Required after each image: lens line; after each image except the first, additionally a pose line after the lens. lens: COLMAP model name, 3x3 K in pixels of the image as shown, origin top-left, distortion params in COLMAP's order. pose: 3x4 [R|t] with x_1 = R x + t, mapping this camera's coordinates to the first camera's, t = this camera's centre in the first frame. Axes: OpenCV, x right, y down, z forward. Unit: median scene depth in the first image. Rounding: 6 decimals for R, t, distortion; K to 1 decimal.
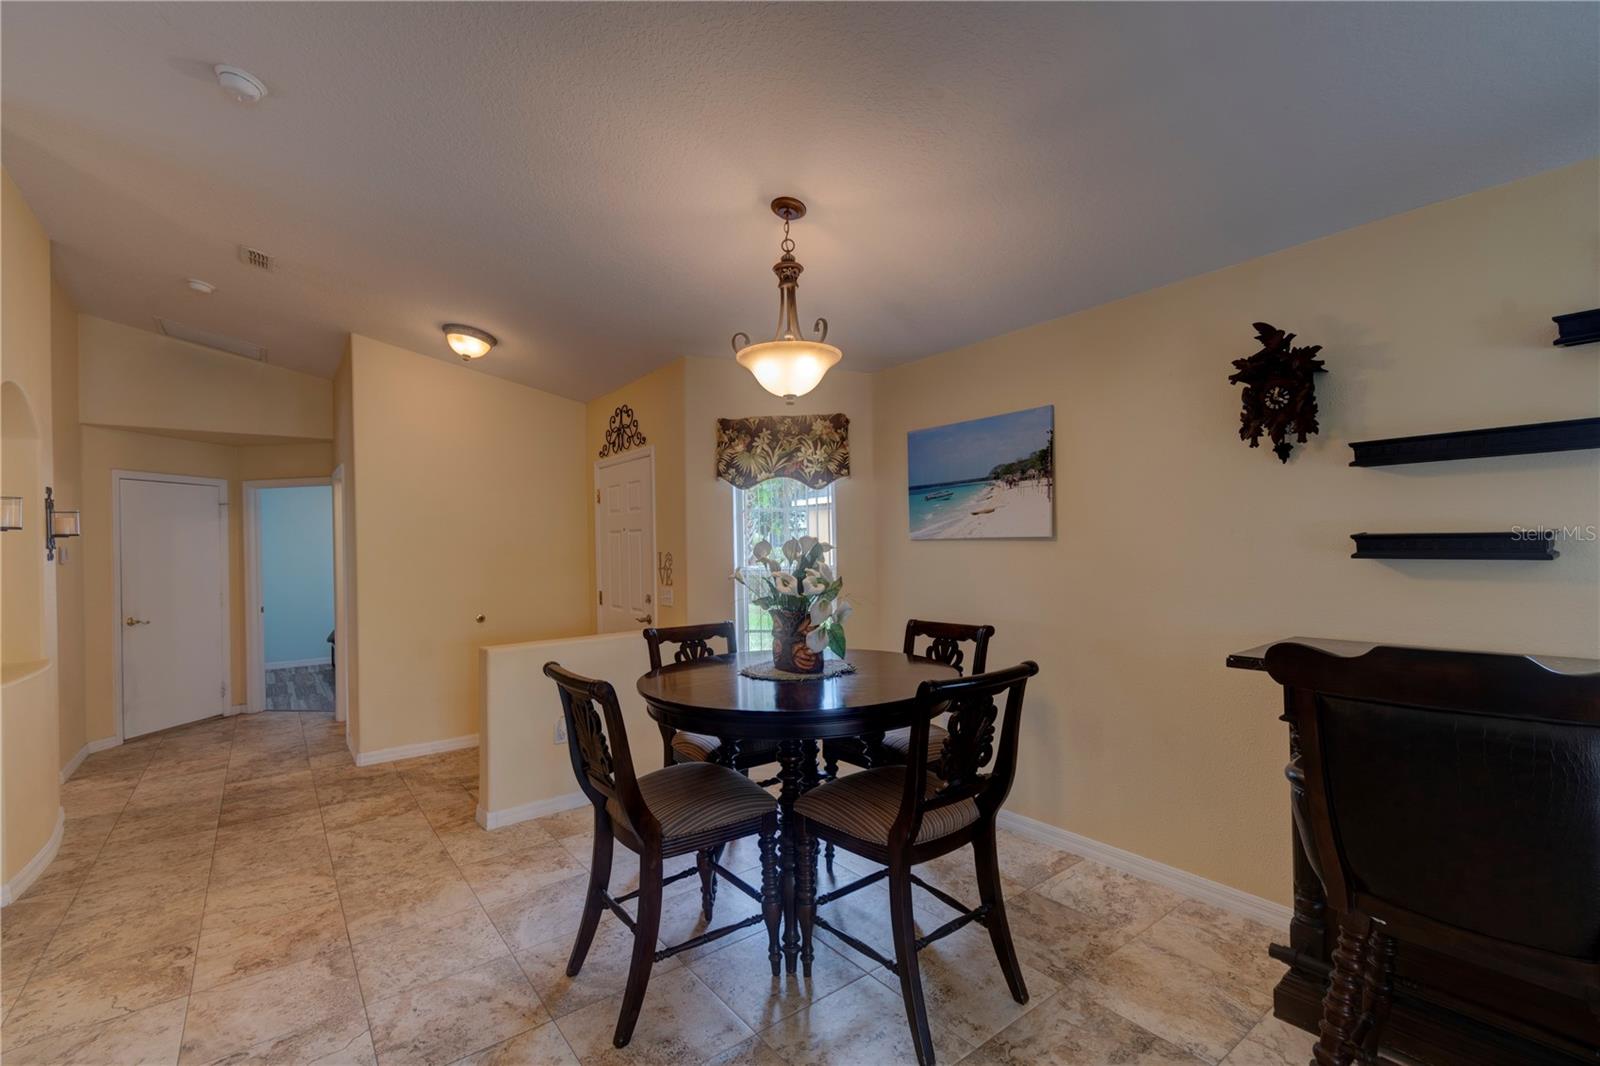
lens RADIAL K [[700.6, 0, 805.0], [0, 700.6, 536.6], [0, 0, 1]] dist [0.002298, -0.000174]
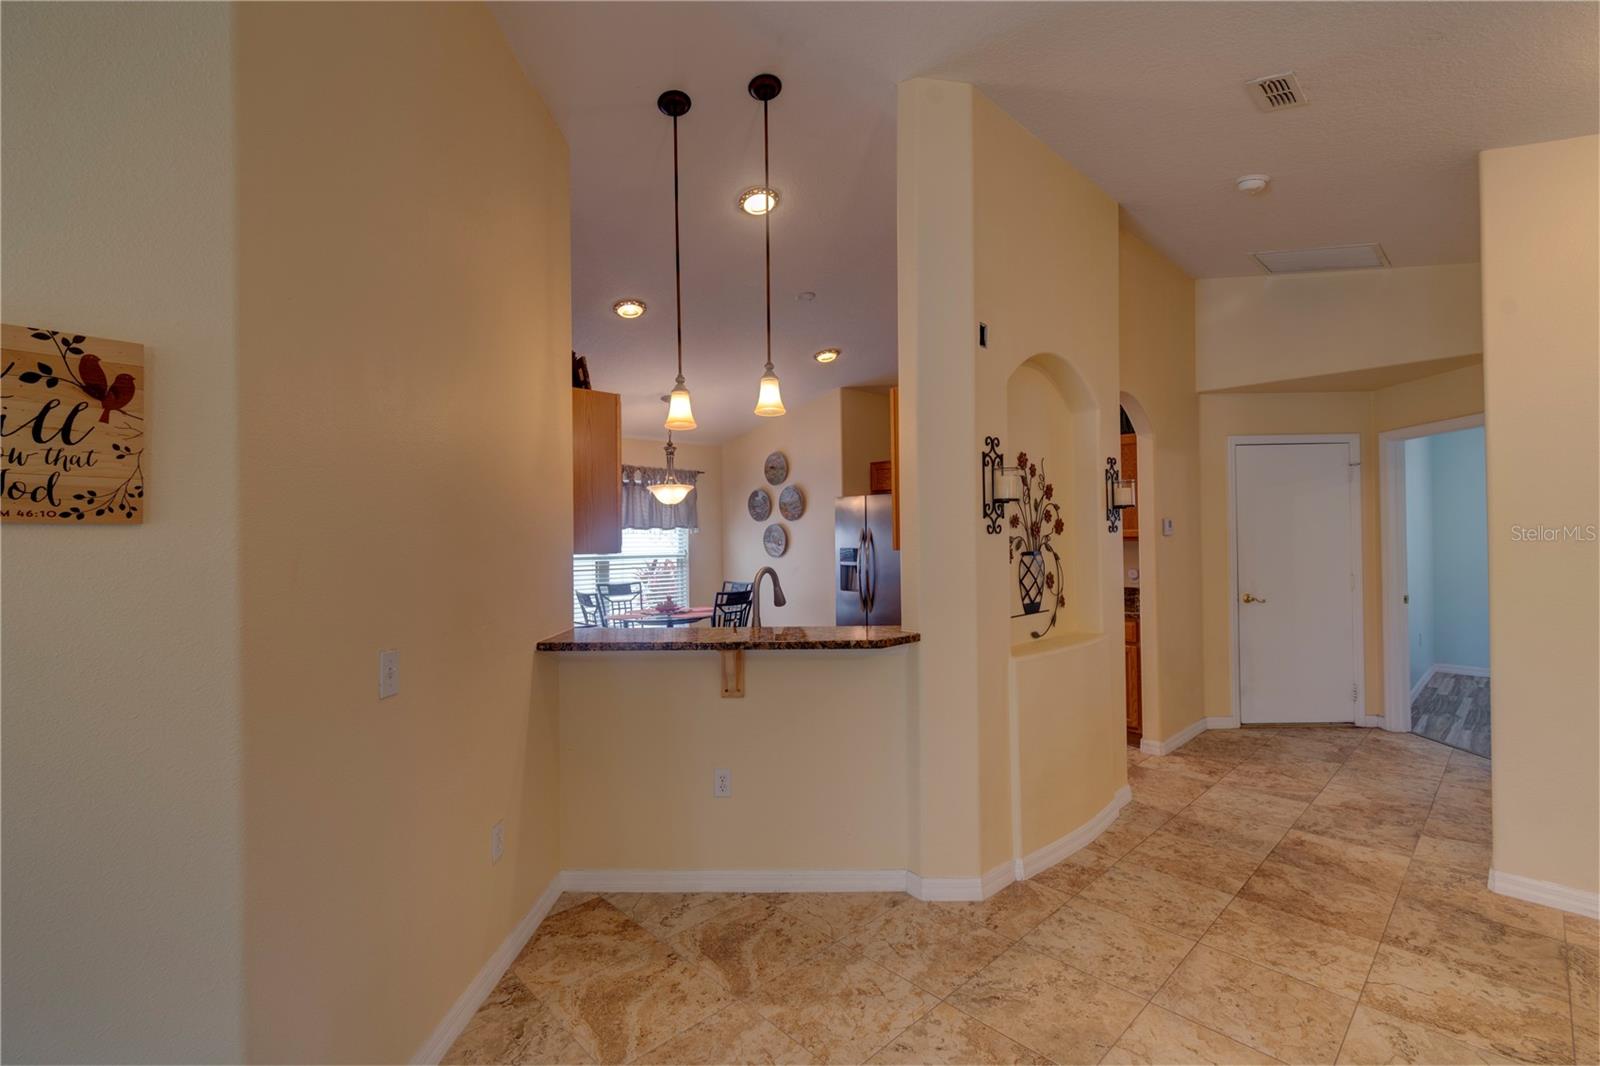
lens RADIAL K [[702.7, 0, 800.0], [0, 702.7, 533.0], [0, 0, 1]] dist [0.002695, -0.000875]
pose [[0.106655, 0.017225, -0.994147, -0.145304], [0.020079, 0.999609, 0.019474, 0.006775], [0.994093, -0.022038, 0.106267, 0.454780]]
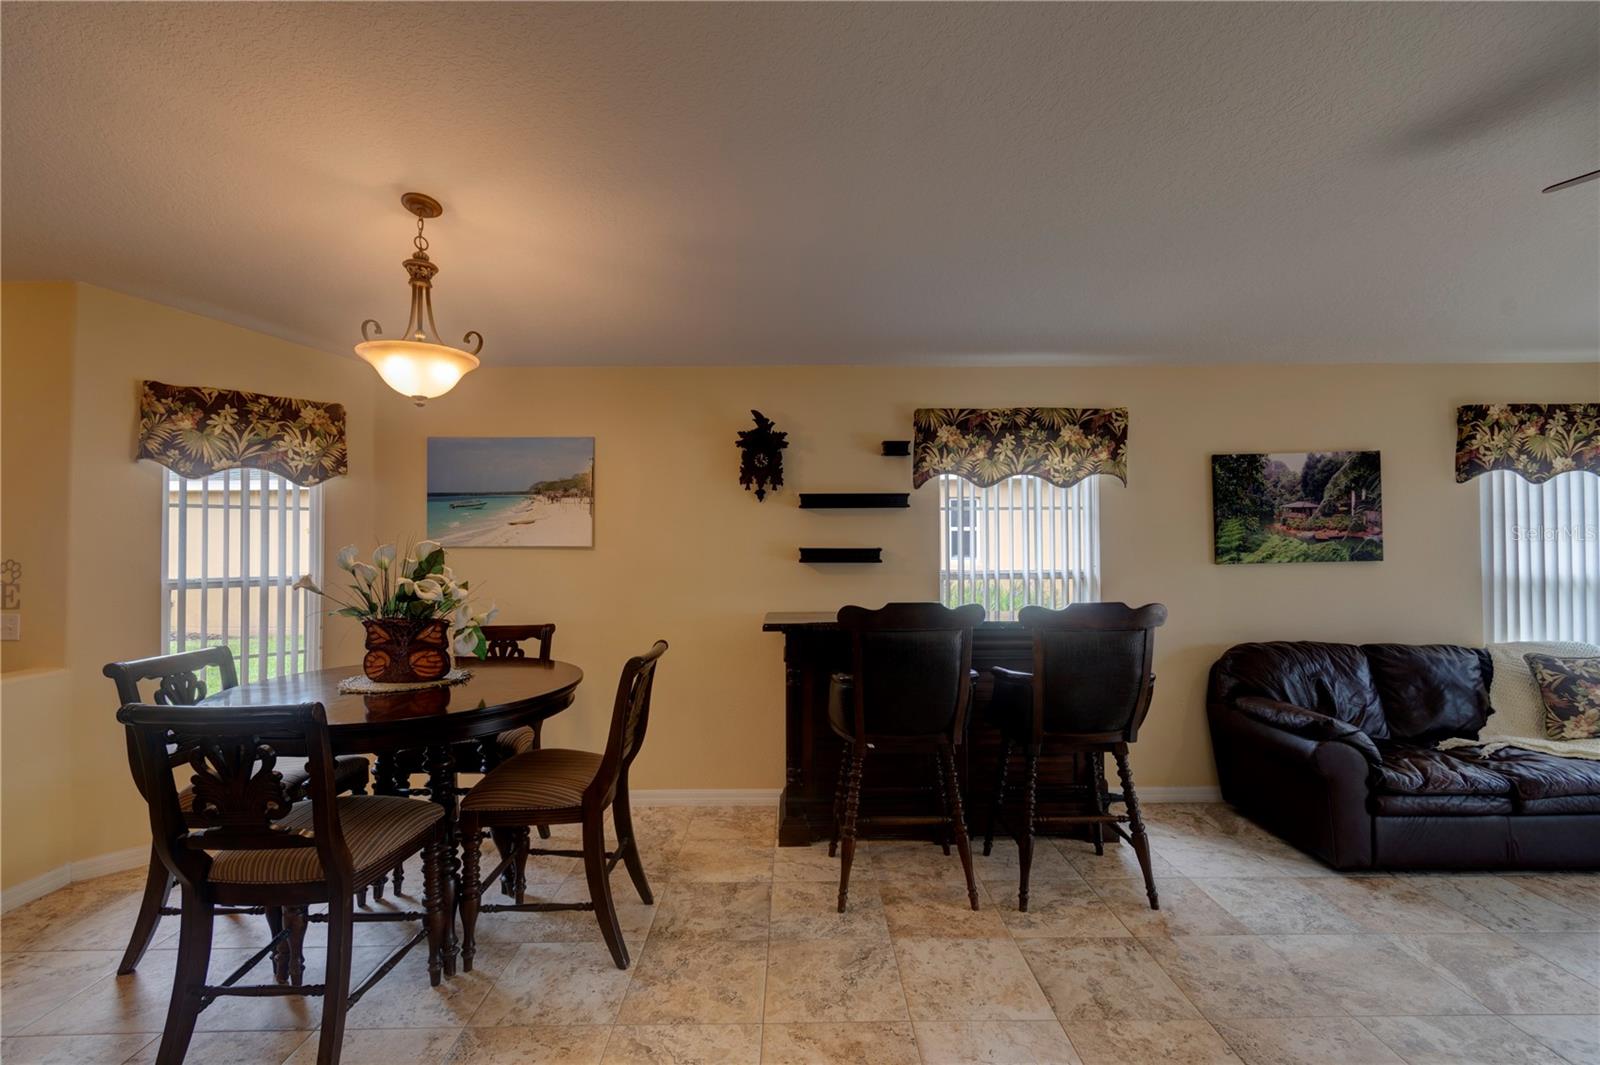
lens RADIAL K [[702.7, 0, 800.0], [0, 702.7, 532.5], [0, 0, 1]] dist [0.002695, -0.000875]
pose [[0.600509, 0.033222, 0.798927, -0.334594], [-0.015952, 0.999435, -0.029569, 0.005262], [-0.799458, 0.005012, 0.600700, -0.005853]]
